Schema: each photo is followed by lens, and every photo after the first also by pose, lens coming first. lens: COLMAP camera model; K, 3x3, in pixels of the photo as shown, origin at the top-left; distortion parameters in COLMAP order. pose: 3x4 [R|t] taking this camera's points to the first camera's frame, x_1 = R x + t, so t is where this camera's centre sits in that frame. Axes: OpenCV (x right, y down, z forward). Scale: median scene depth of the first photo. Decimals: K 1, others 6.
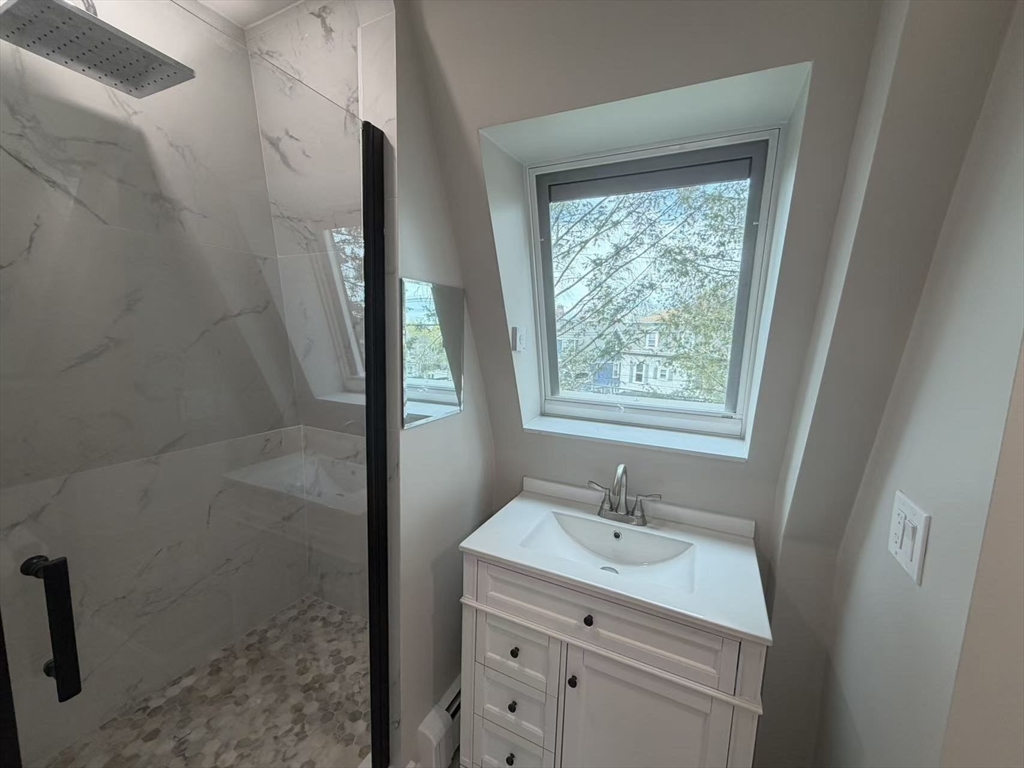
lens RADIAL K [[407.9, 0, 507.7], [0, 407.9, 382.7], [0, 0, 1]] dist [0.000827, -0.000169]
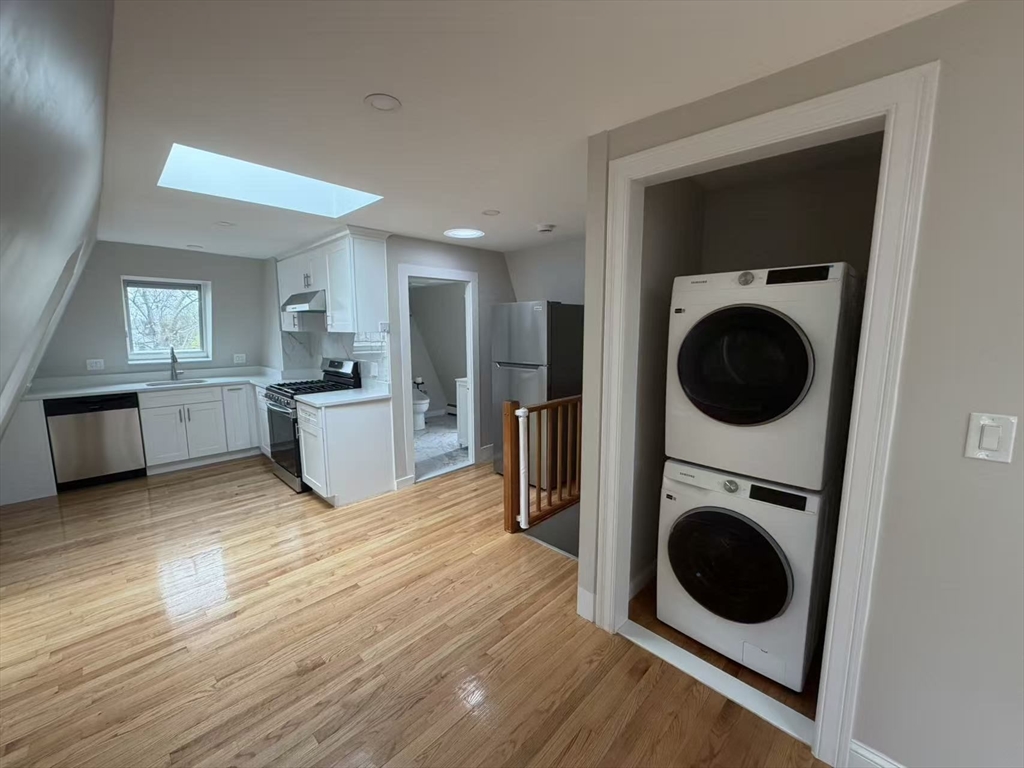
lens RADIAL K [[407.9, 0, 507.7], [0, 407.9, 382.7], [0, 0, 1]] dist [0.000827, -0.000169]
pose [[0.323148, -0.153351, 0.933841, -2.196596], [0.124984, 0.985055, 0.118512, 0.287608], [-0.938059, 0.078418, 0.337485, -2.997370]]
